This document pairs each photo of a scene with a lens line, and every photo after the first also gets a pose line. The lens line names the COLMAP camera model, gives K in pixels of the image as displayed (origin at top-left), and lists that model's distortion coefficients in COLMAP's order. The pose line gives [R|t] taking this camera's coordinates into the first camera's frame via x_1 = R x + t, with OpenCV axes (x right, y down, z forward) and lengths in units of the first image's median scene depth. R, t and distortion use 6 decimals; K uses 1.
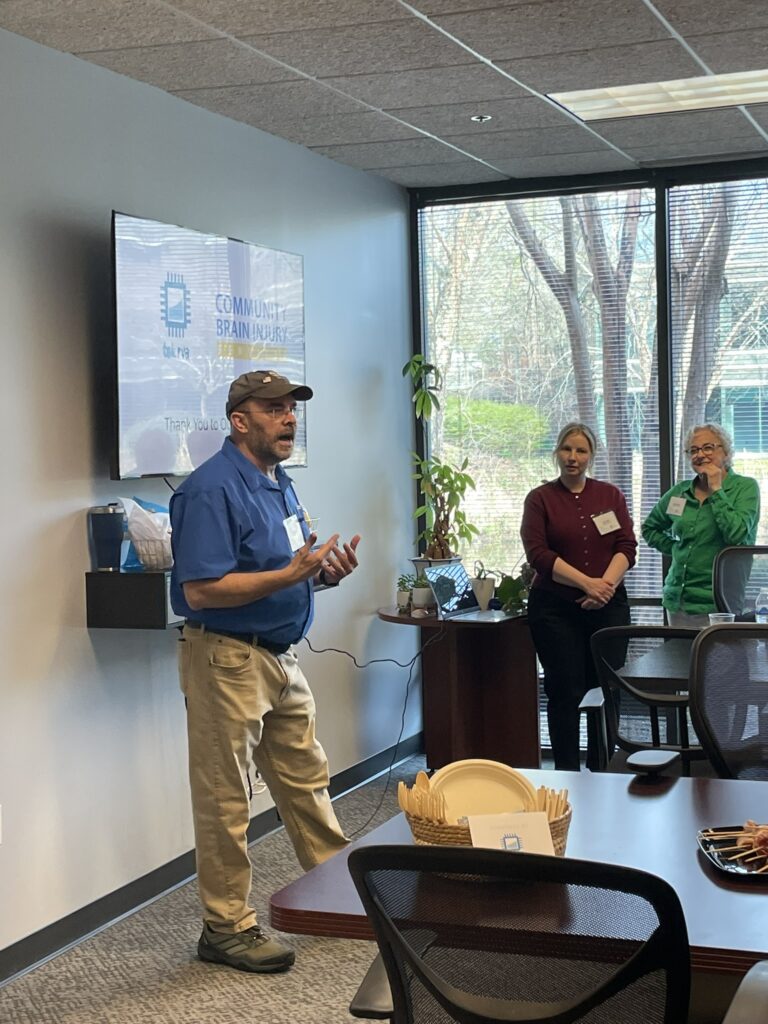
lens RADIAL K [[1648.2, 0, 380.0], [0, 1648.2, 503.4], [0, 0, 1]] dist [0.080759, 0.000000]
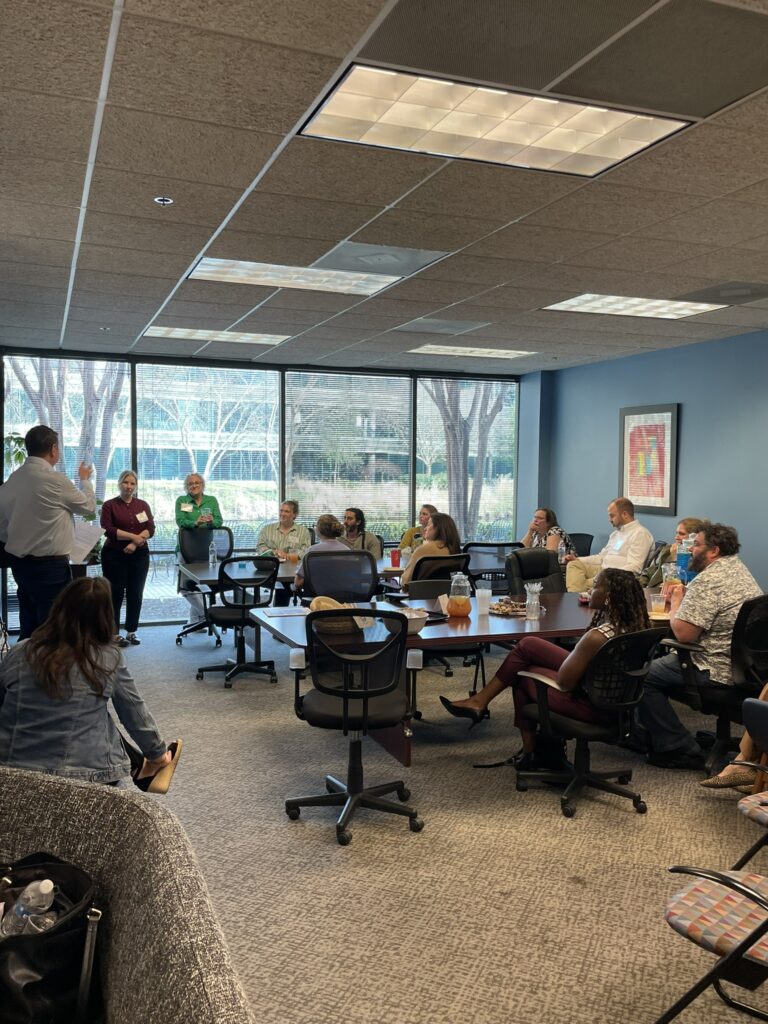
lens RADIAL K [[873.1, 0, 382.2], [0, 873.1, 522.4], [0, 0, 1]] dist [0.045452, -0.051412]
pose [[0.730545, -0.005254, 0.682844, -0.385714], [-0.003019, 0.999936, 0.010923, 0.005443], [-0.682857, -0.010041, 0.730483, -0.071710]]
